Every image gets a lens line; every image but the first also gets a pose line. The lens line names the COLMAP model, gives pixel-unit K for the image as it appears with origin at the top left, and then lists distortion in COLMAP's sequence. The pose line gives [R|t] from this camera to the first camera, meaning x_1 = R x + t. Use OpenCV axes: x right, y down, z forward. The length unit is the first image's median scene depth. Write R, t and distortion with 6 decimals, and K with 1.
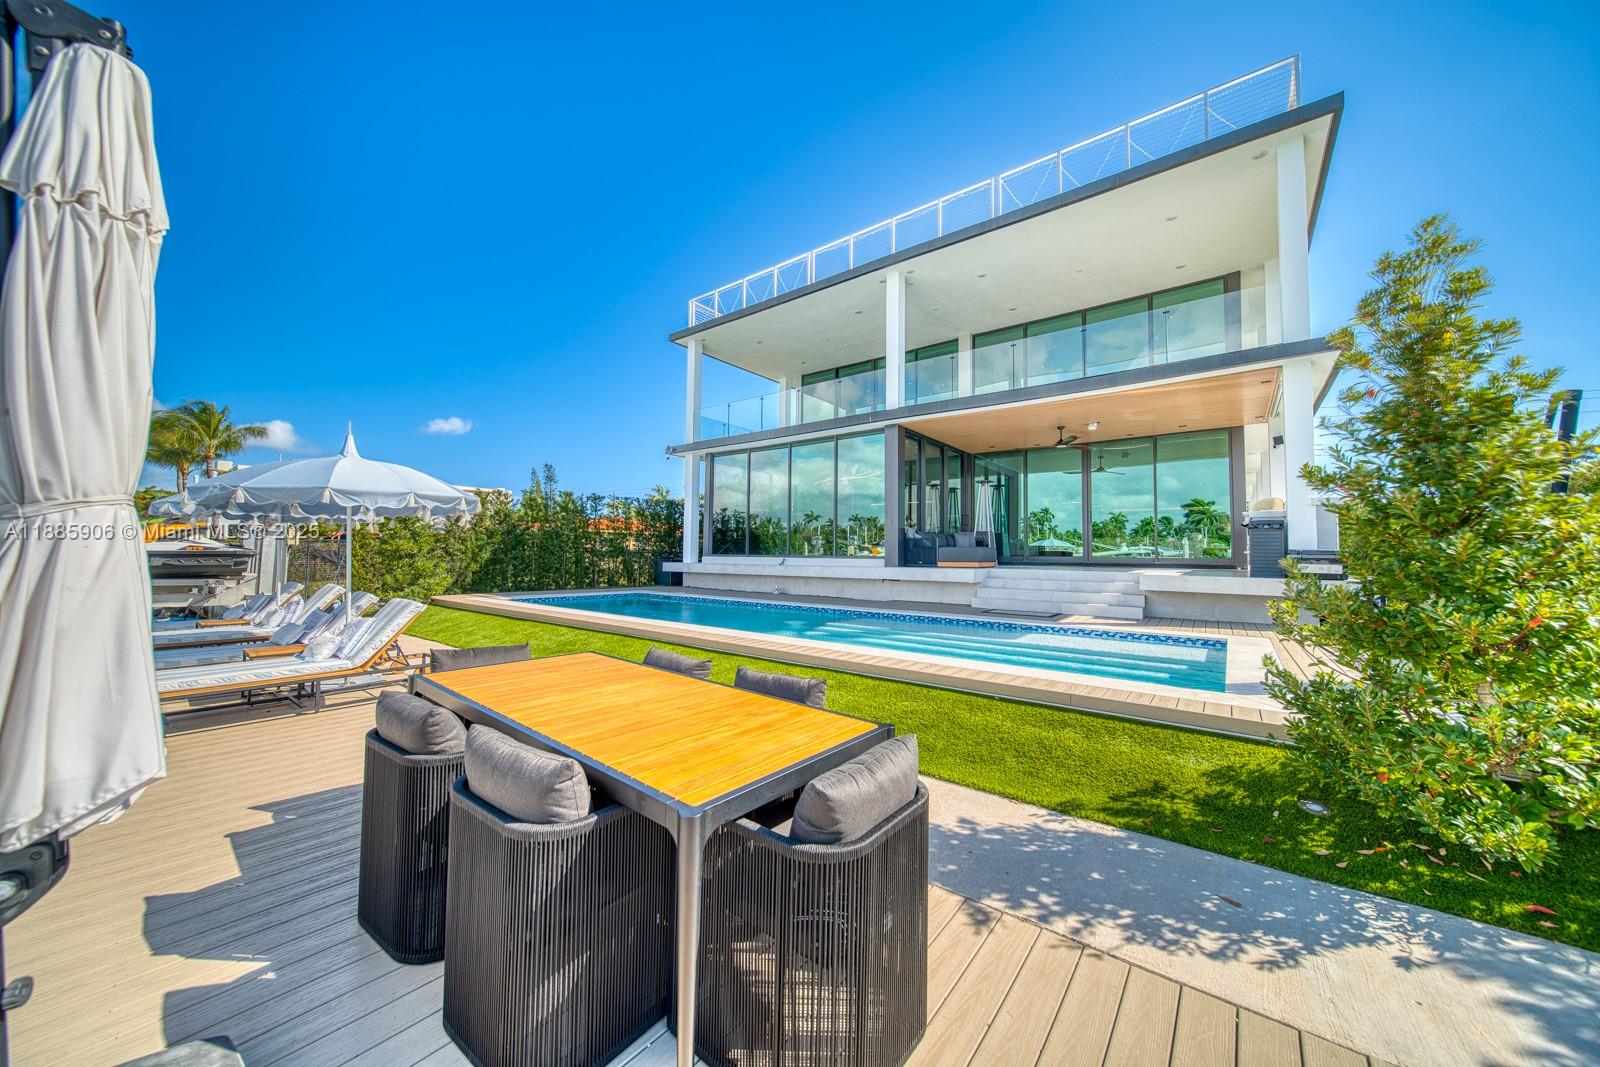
lens RADIAL K [[559.1, 0, 797.5], [0, 559.1, 529.3], [0, 0, 1]] dist [-0.000364, -0.001956]
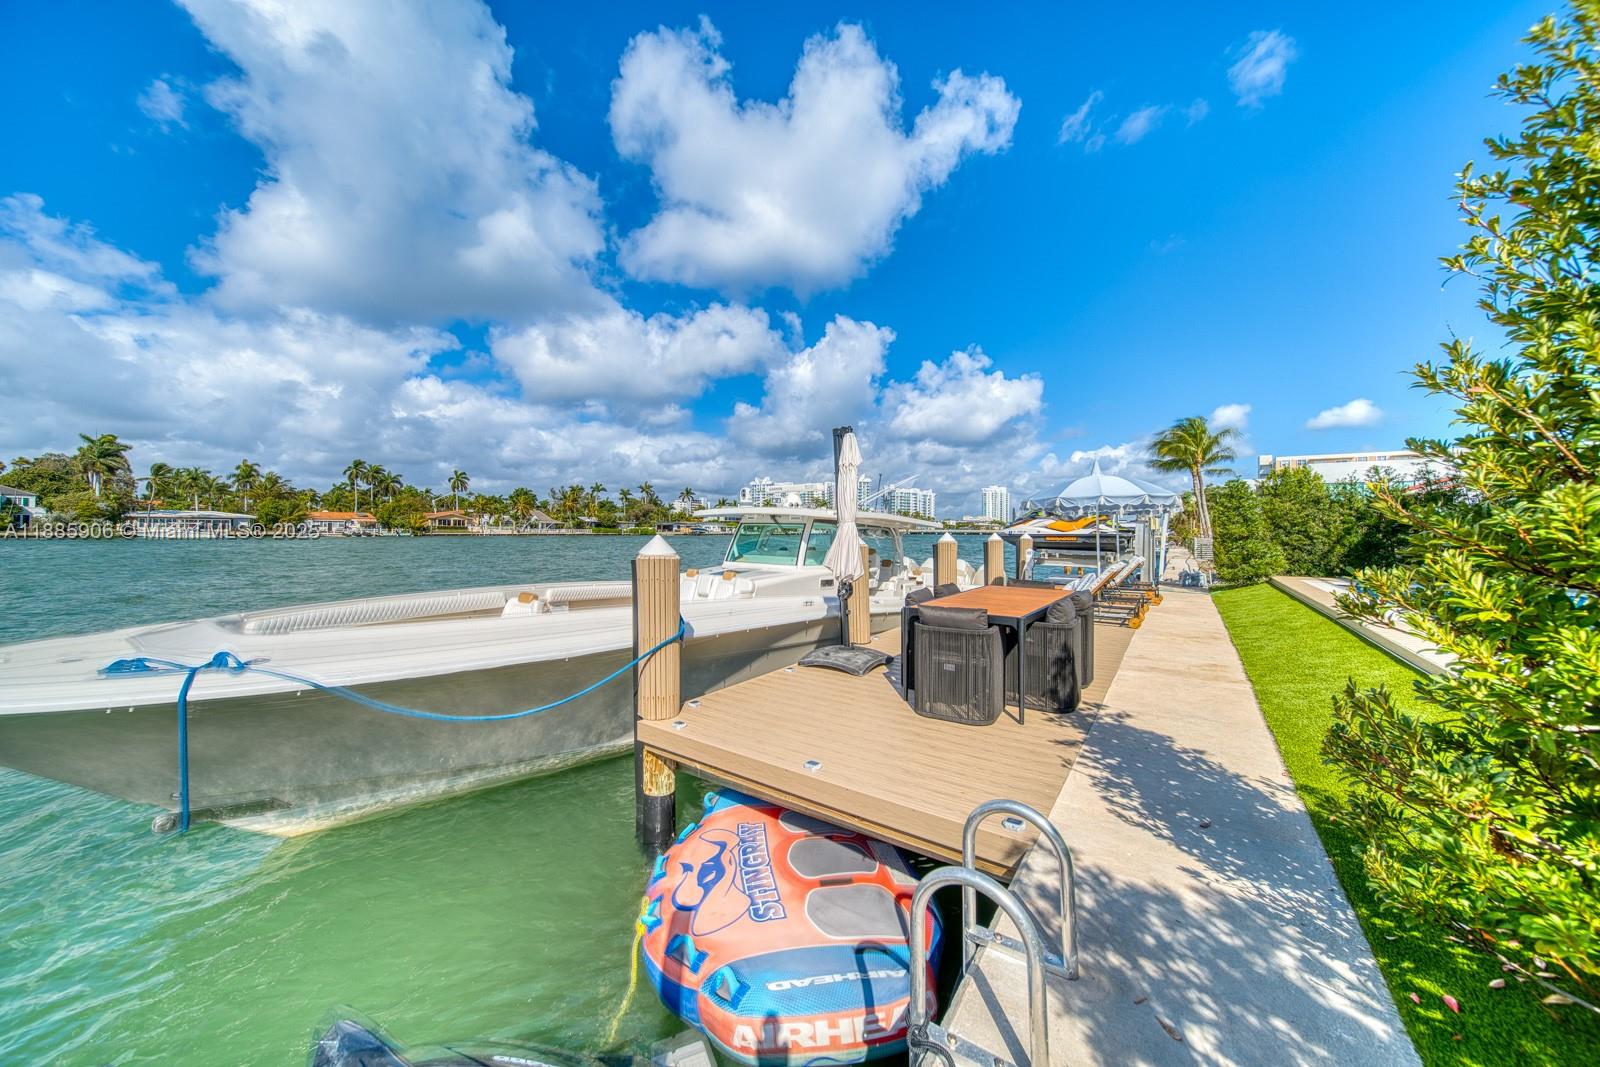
lens RADIAL K [[559.4, 0, 791.1], [0, 559.4, 525.1], [0, 0, 1]] dist [0.000515, -0.000196]
pose [[0.047968, -0.020258, -0.998643, 2.040093], [0.038873, 0.999075, -0.018400, 0.028145], [0.998092, -0.037938, 0.048711, 0.105914]]
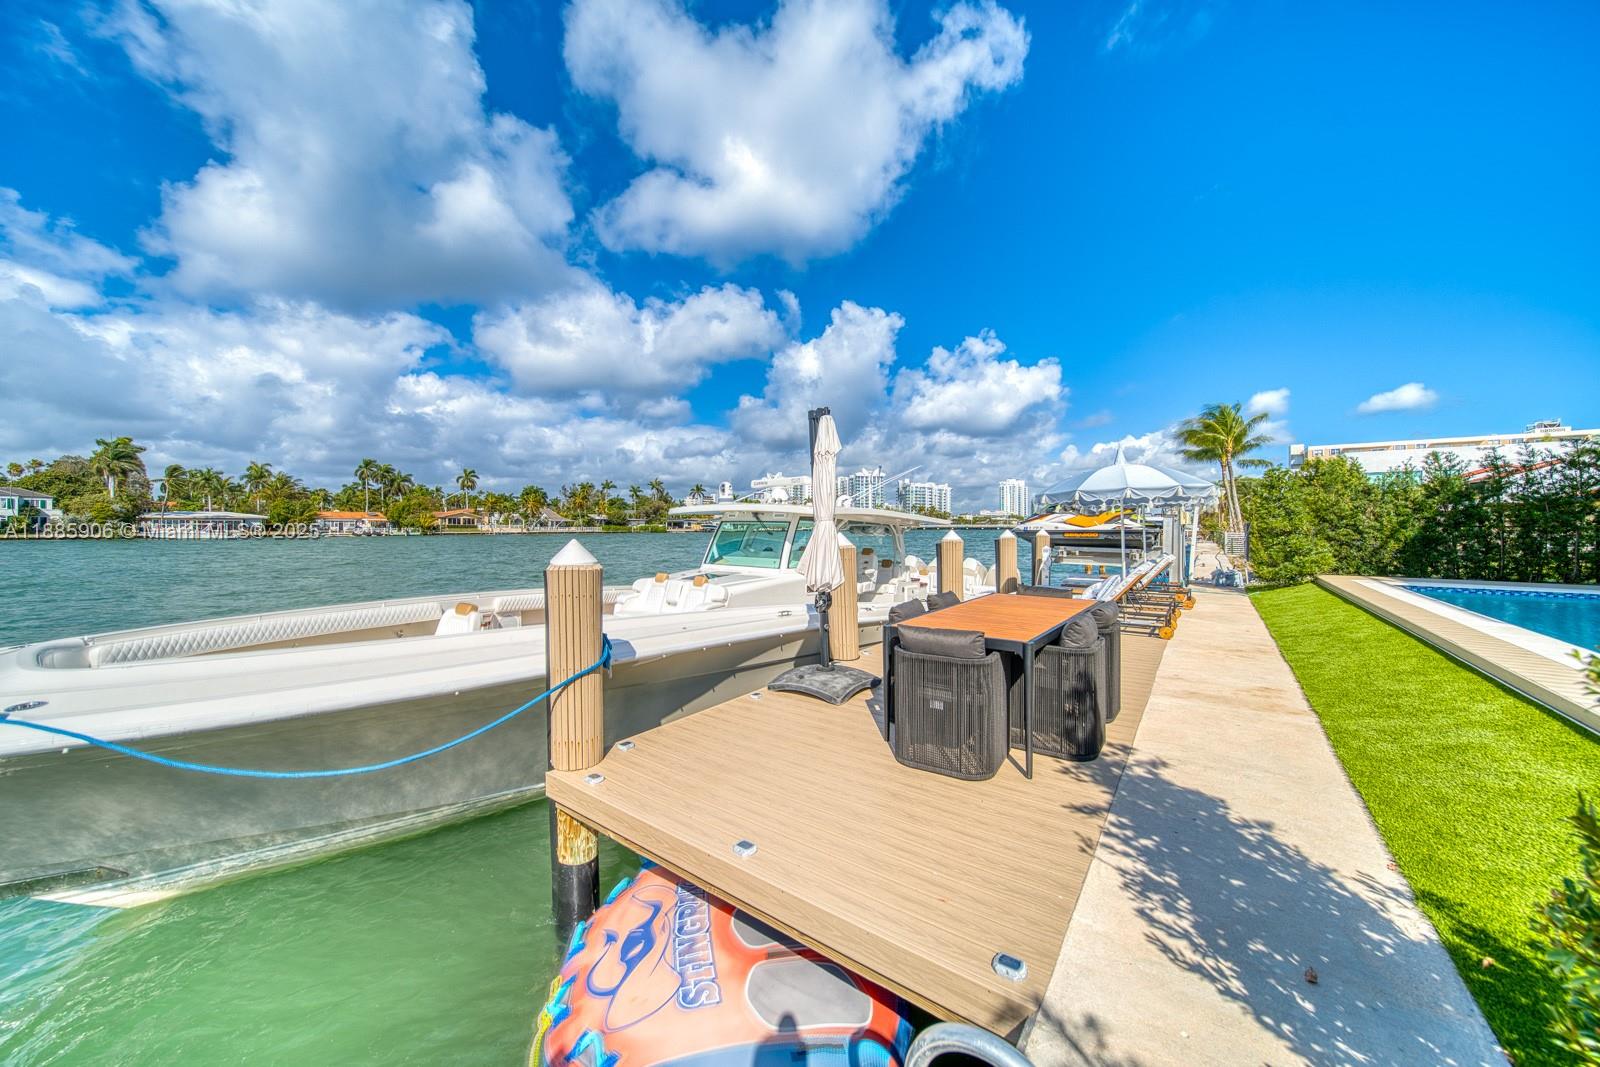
lens RADIAL K [[568.0, 0, 792.5], [0, 568.0, 528.3], [0, 0, 1]] dist [-0.001440, 0.000089]
pose [[0.025989, -0.007730, -0.999632, 1.662655], [0.046278, 0.998907, -0.006521, 0.016179], [0.998590, -0.046092, 0.026318, 0.318309]]
